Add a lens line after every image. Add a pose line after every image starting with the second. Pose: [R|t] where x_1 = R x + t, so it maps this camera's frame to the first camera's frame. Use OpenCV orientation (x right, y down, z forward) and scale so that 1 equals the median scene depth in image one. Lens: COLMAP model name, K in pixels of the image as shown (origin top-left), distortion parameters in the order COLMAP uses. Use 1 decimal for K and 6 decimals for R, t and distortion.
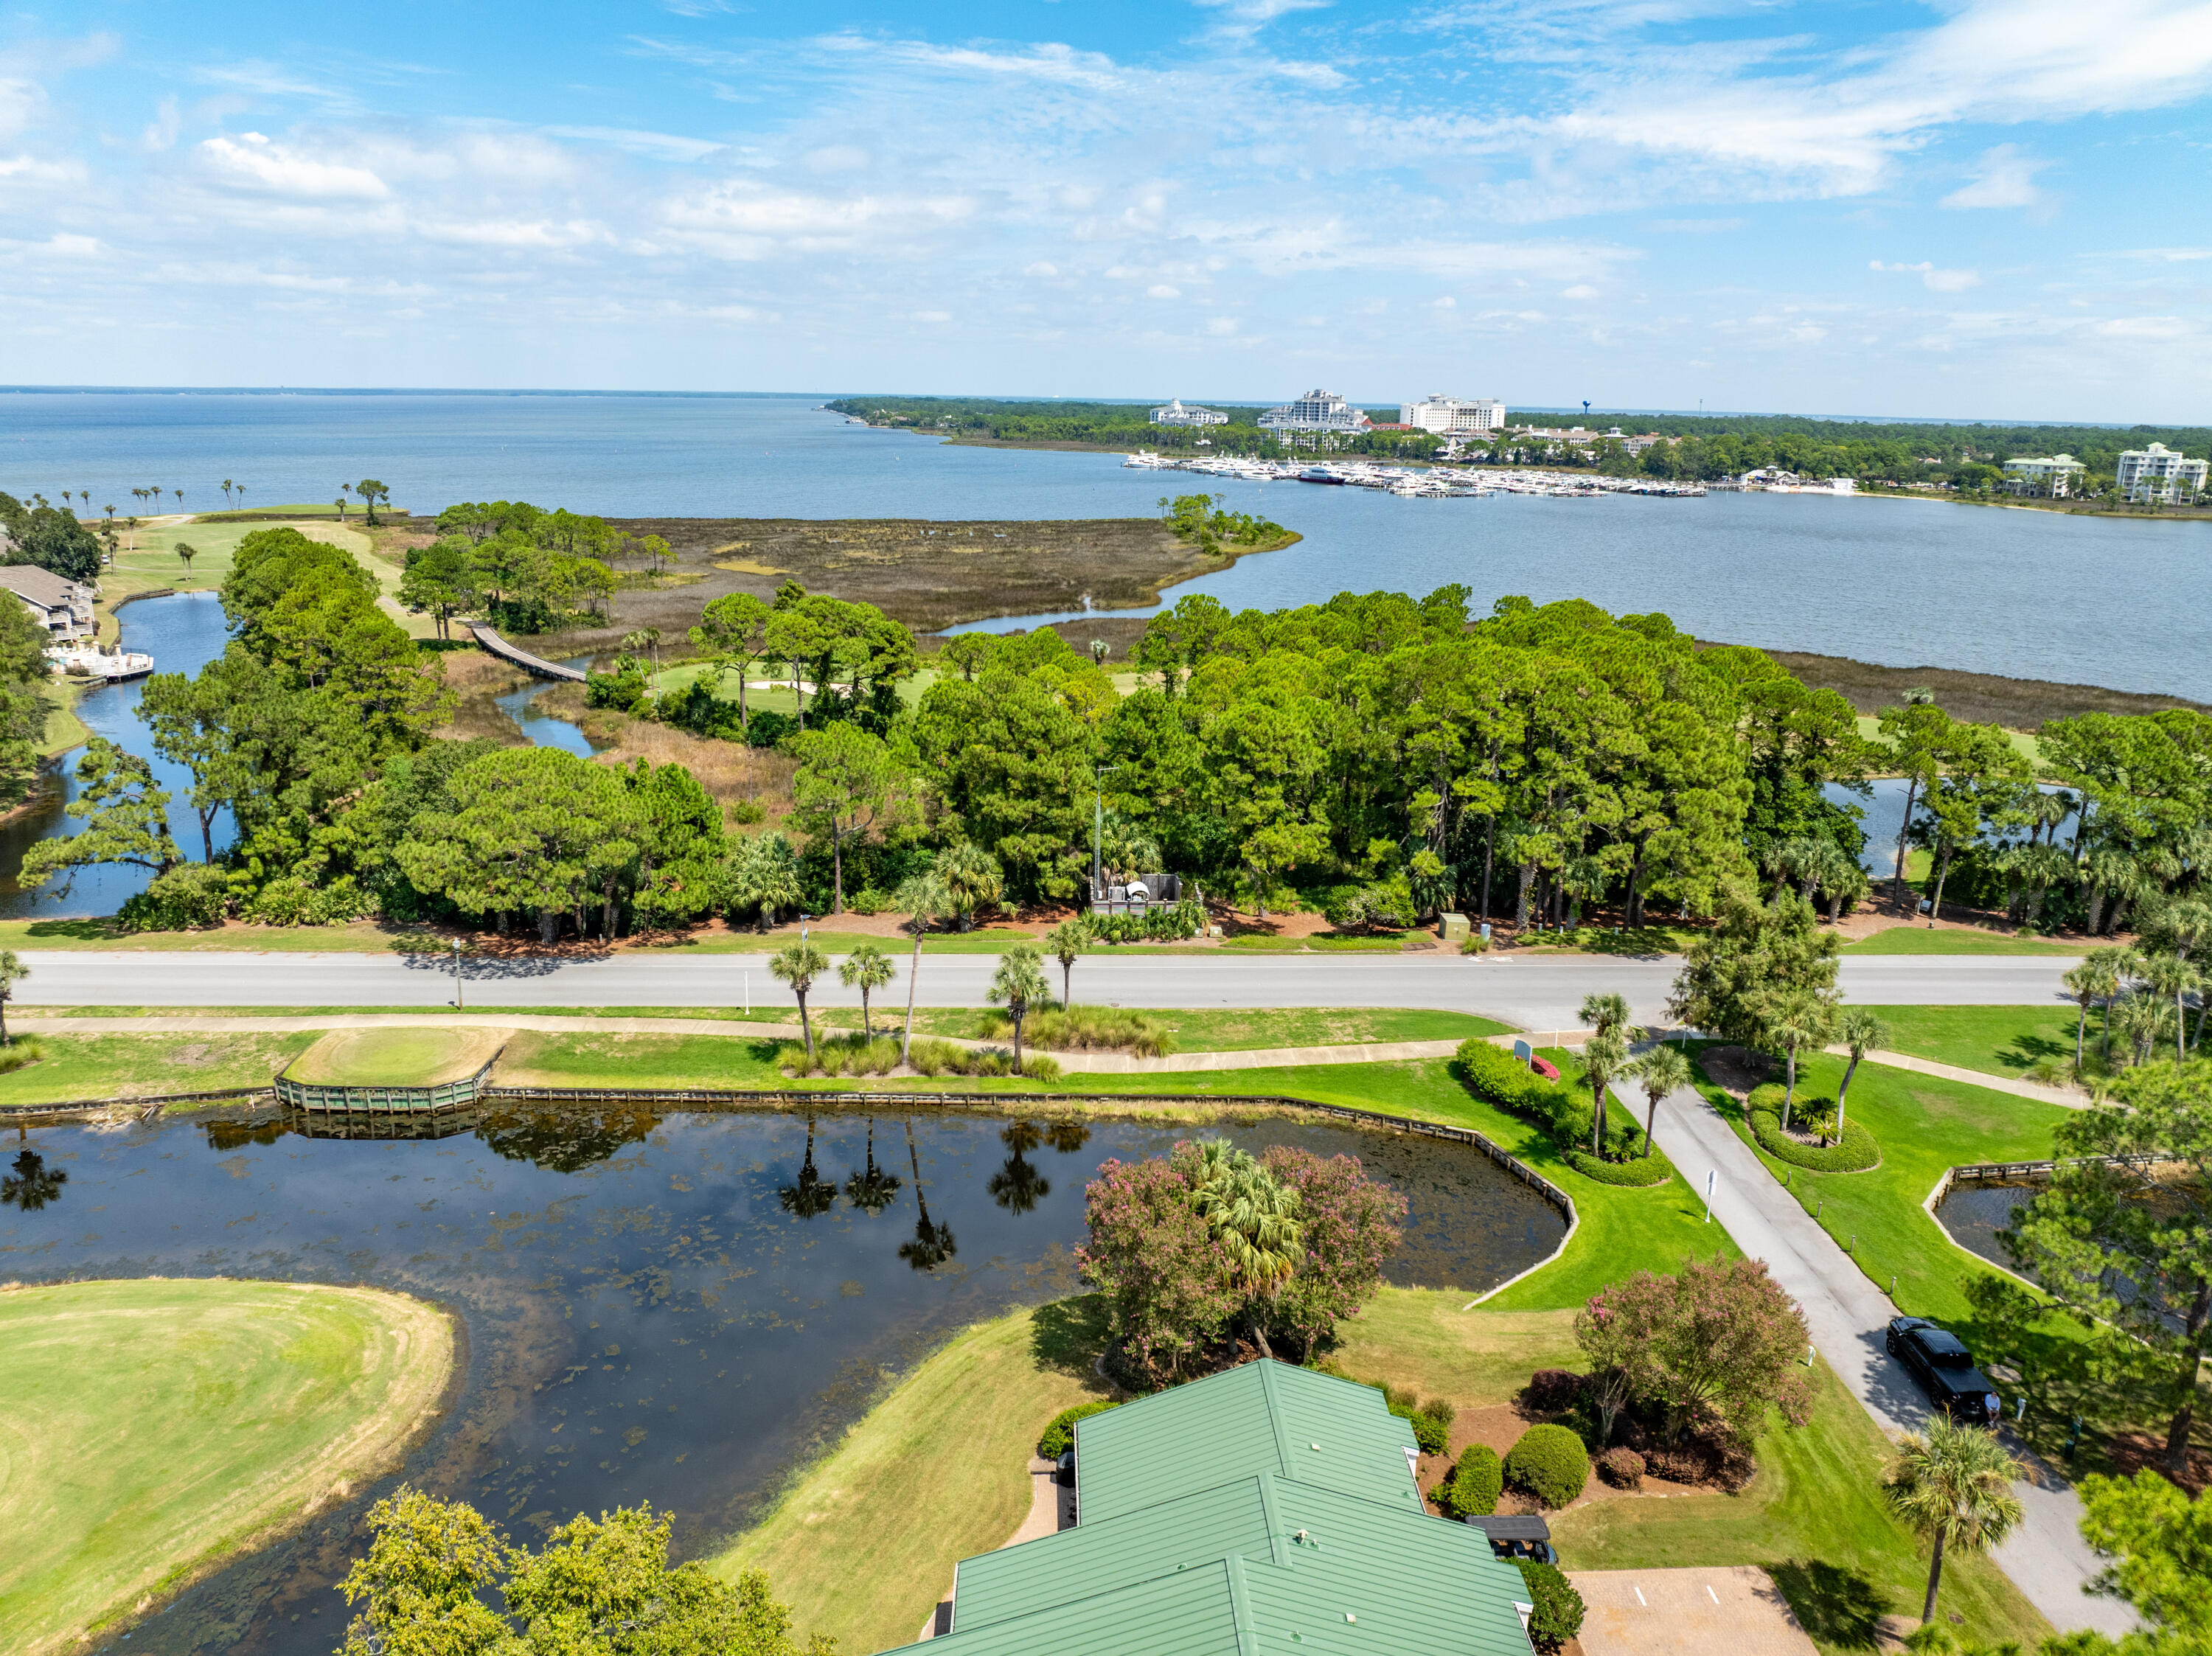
lens RADIAL K [[1571.2, 0, 1109.7], [0, 1571.2, 796.1], [0, 0, 1]] dist [-0.037836, -0.011956]
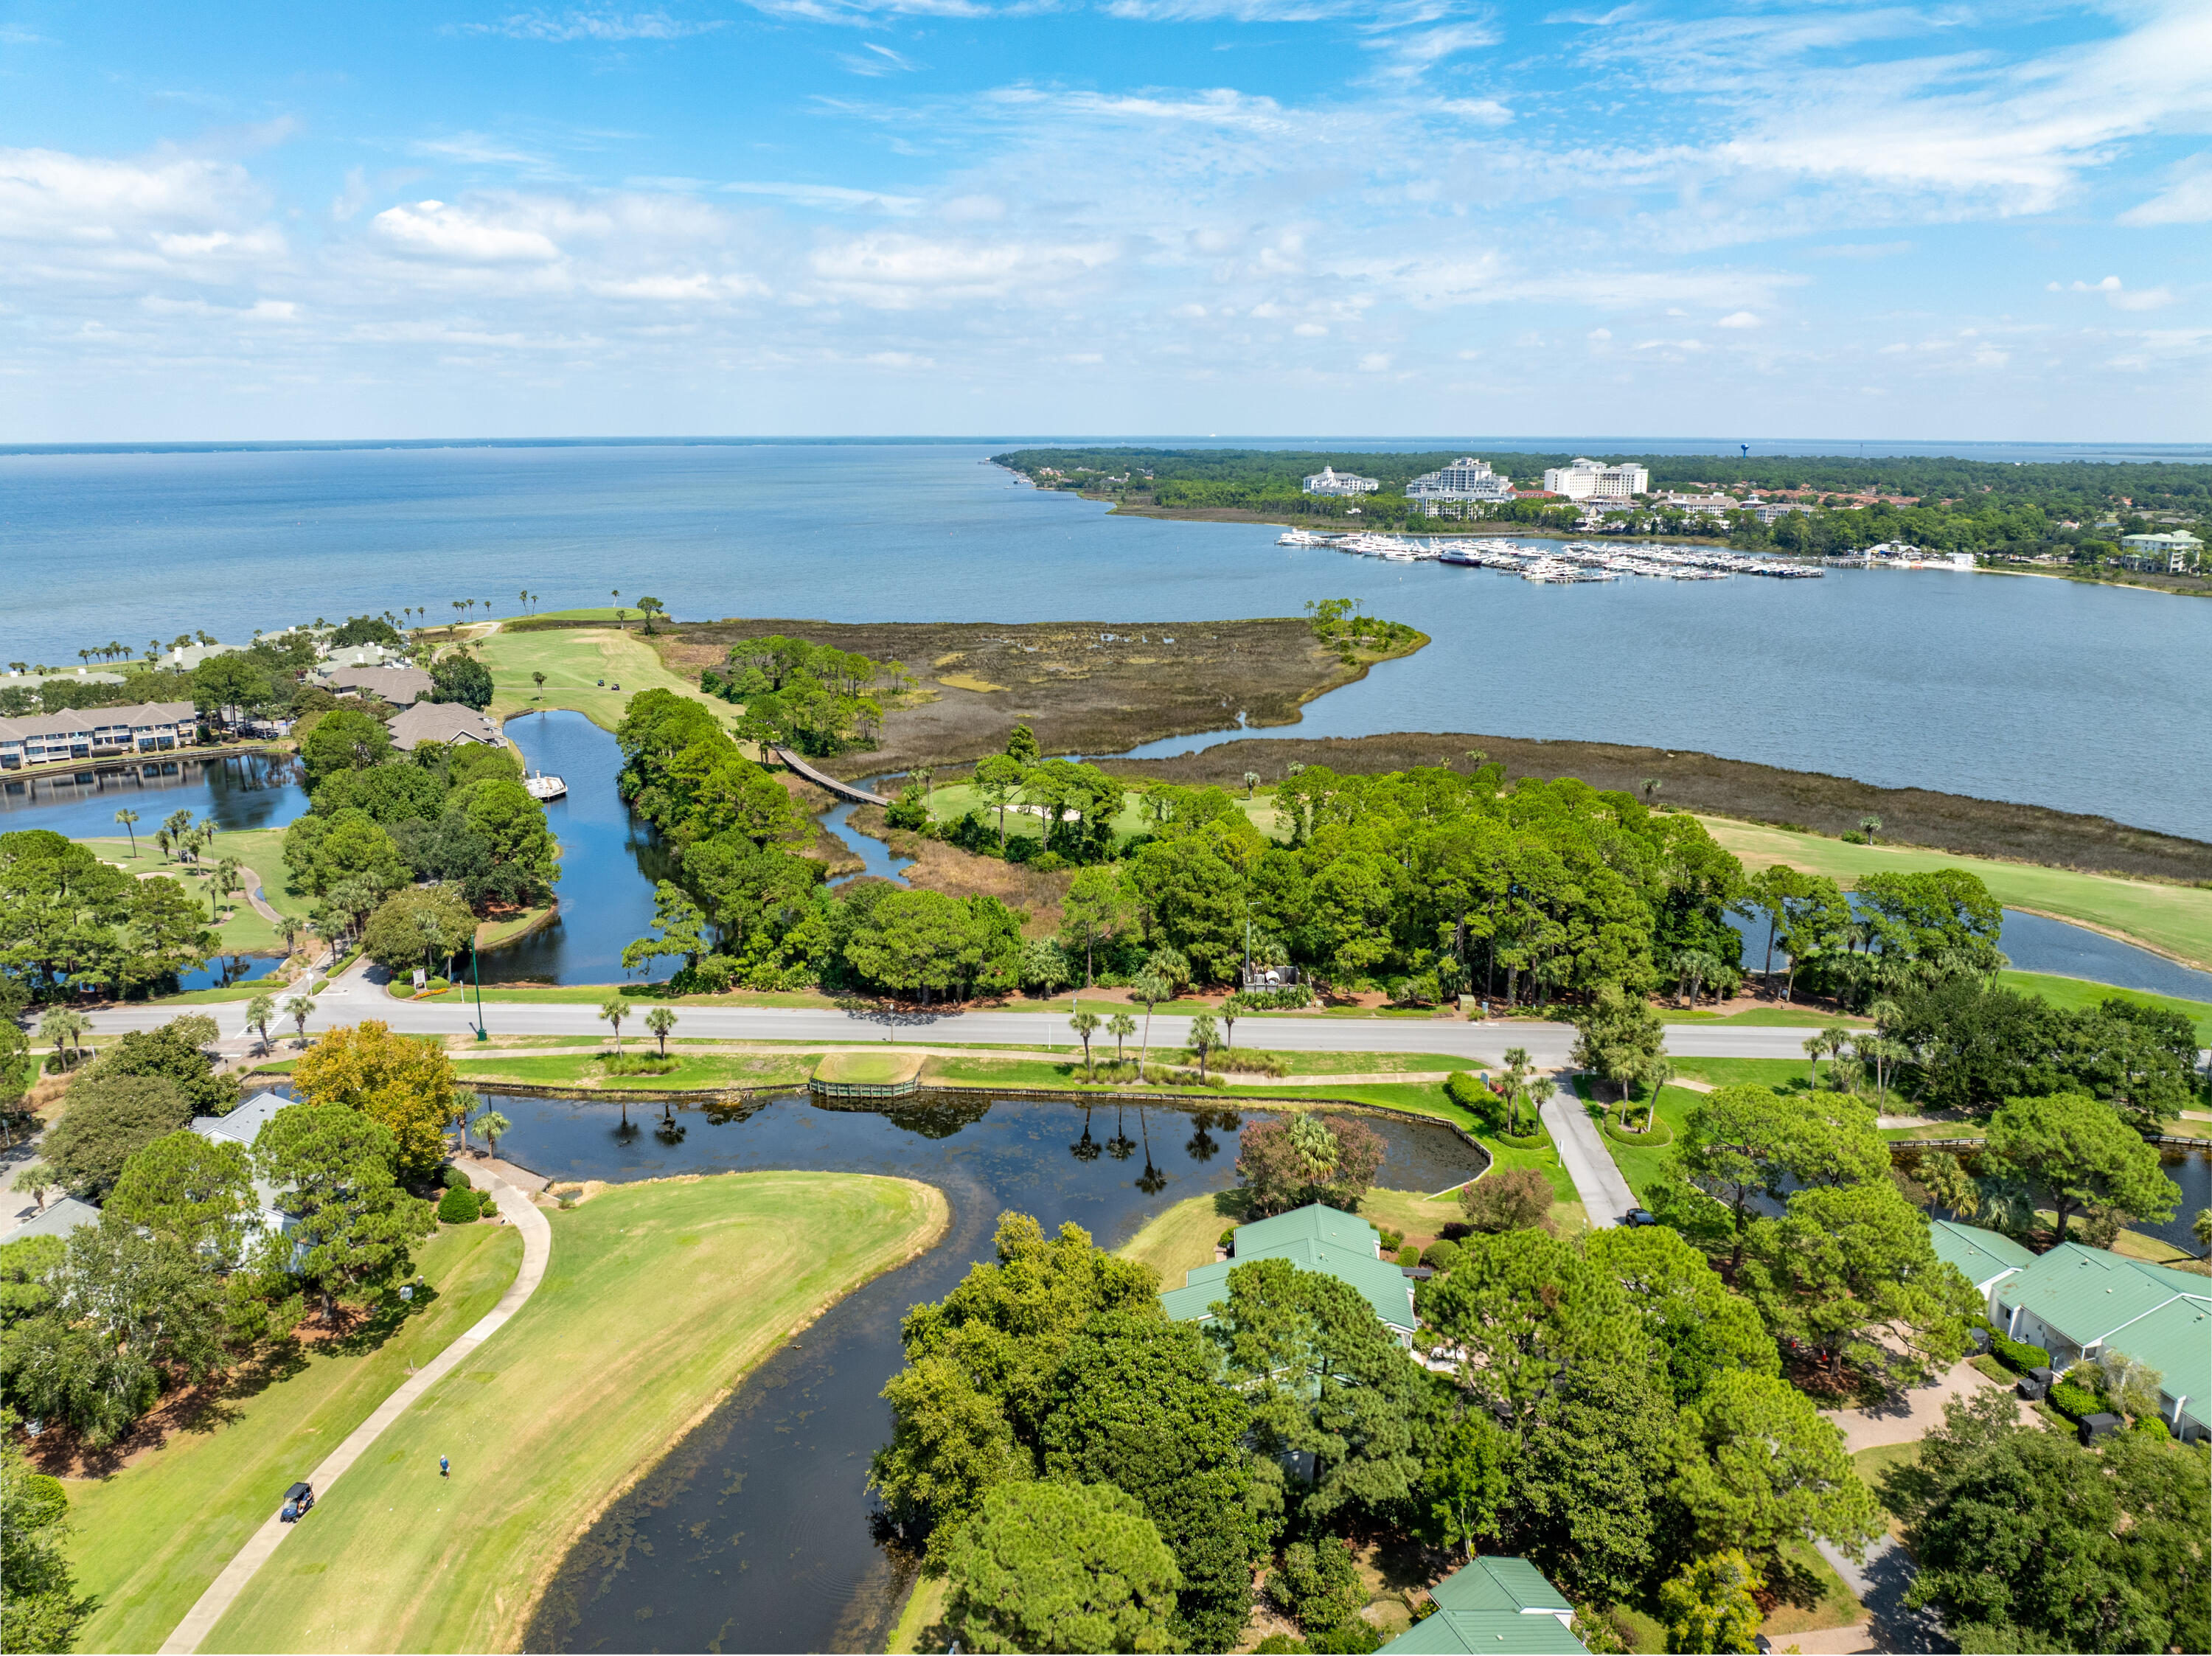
lens RADIAL K [[1571.2, 0, 1109.7], [0, 1571.2, 796.1], [0, 0, 1]] dist [-0.037836, -0.011956]
pose [[0.995146, 0.005569, -0.098248, 0.009234], [-0.007740, 0.999734, -0.021722, -0.095110], [0.098101, 0.022377, 0.994925, -0.671423]]
